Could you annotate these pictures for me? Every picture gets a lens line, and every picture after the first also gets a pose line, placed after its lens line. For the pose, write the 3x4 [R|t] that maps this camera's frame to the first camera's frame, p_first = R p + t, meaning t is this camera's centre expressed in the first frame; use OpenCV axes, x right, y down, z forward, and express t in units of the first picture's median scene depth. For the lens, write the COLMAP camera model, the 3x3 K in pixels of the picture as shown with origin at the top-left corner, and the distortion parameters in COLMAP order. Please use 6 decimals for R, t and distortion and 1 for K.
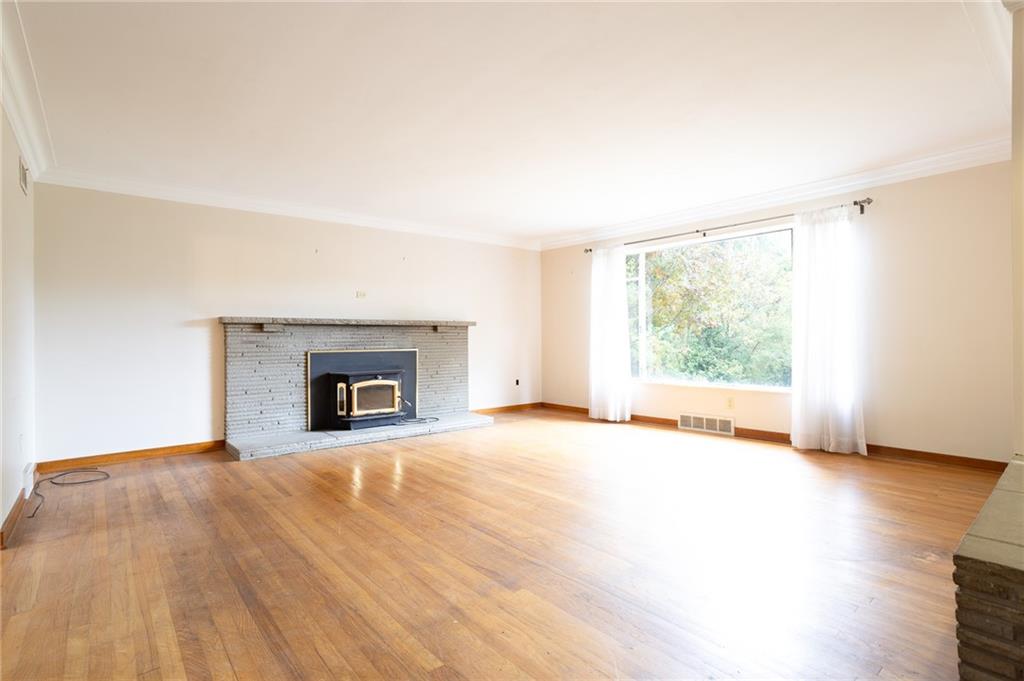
lens RADIAL K [[492.4, 0, 516.4], [0, 492.4, 342.7], [0, 0, 1]] dist [-0.000284, 0.009948]
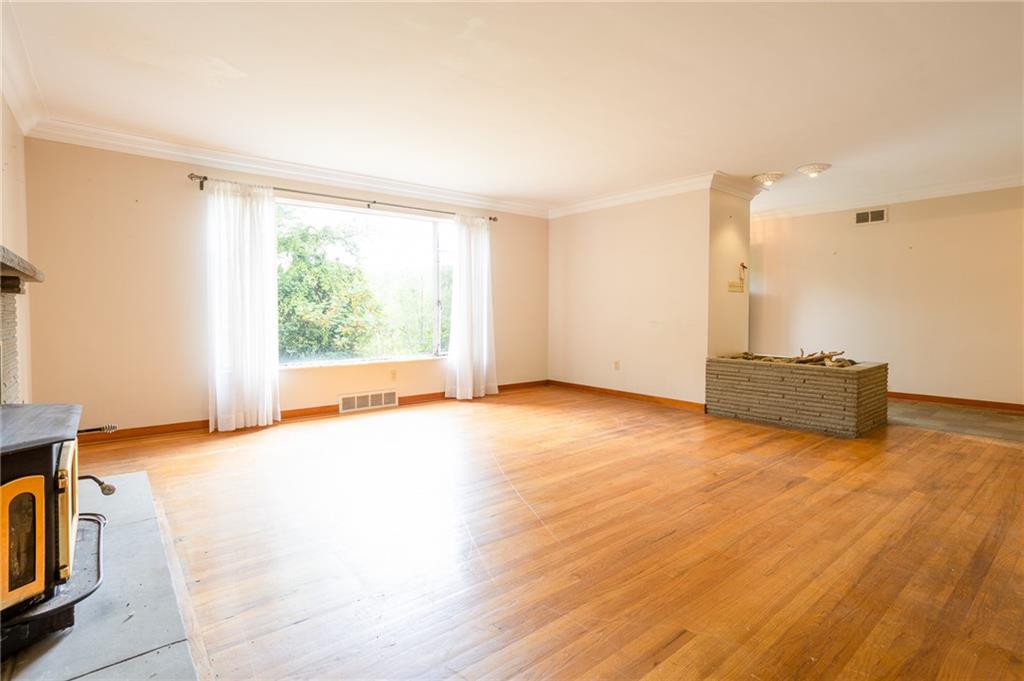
lens RADIAL K [[492.4, 0, 508.2], [0, 492.4, 333.3], [0, 0, 1]] dist [-0.000284, 0.009948]
pose [[0.008952, -0.024549, 0.999659, -1.160245], [0.001051, 0.999698, 0.024540, 0.018589], [-0.999959, 0.000831, 0.008975, 1.462960]]
